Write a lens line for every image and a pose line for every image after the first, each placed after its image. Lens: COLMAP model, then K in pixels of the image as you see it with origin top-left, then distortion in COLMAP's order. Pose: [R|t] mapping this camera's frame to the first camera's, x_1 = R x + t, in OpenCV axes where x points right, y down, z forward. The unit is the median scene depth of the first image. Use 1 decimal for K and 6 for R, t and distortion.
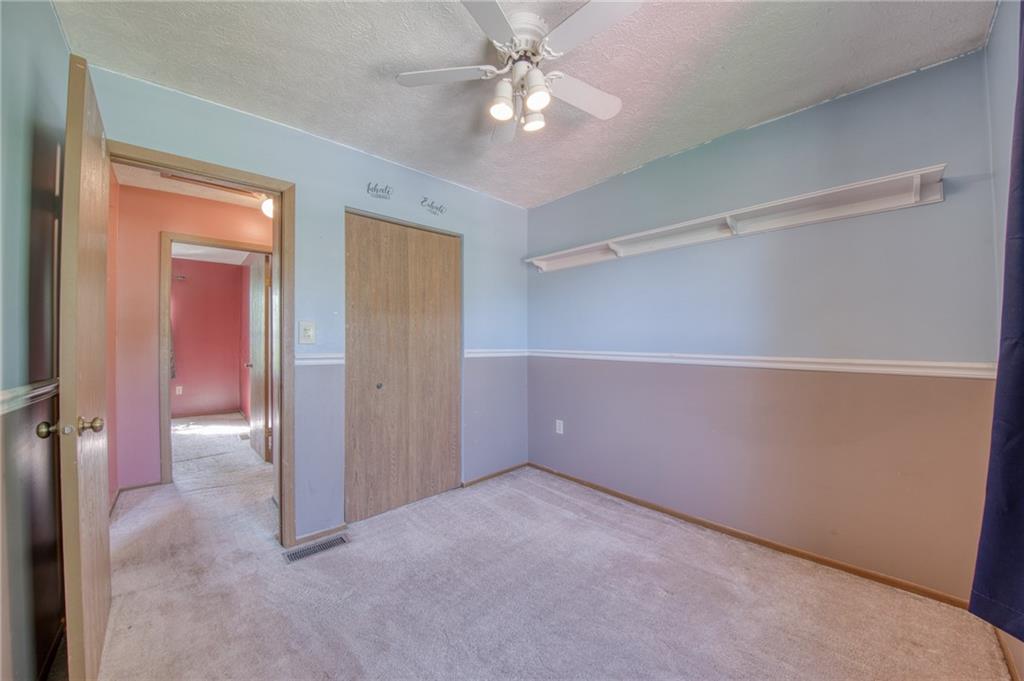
lens RADIAL K [[371.3, 0, 513.0], [0, 371.3, 339.4], [0, 0, 1]] dist [-0.011786, -0.002918]
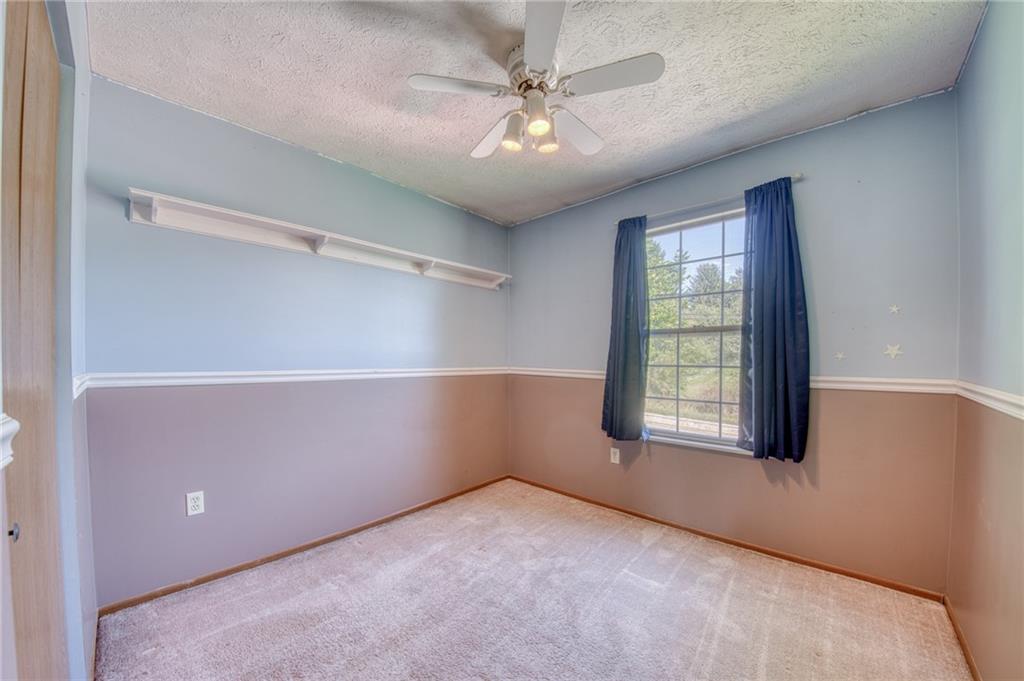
lens RADIAL K [[371.3, 0, 517.8], [0, 371.3, 363.6], [0, 0, 1]] dist [-0.011786, -0.002918]
pose [[-0.086278, -0.015866, 0.996145, -0.633287], [-0.010505, 0.999832, 0.015014, 0.002505], [-0.996216, -0.009169, -0.086430, 0.699210]]
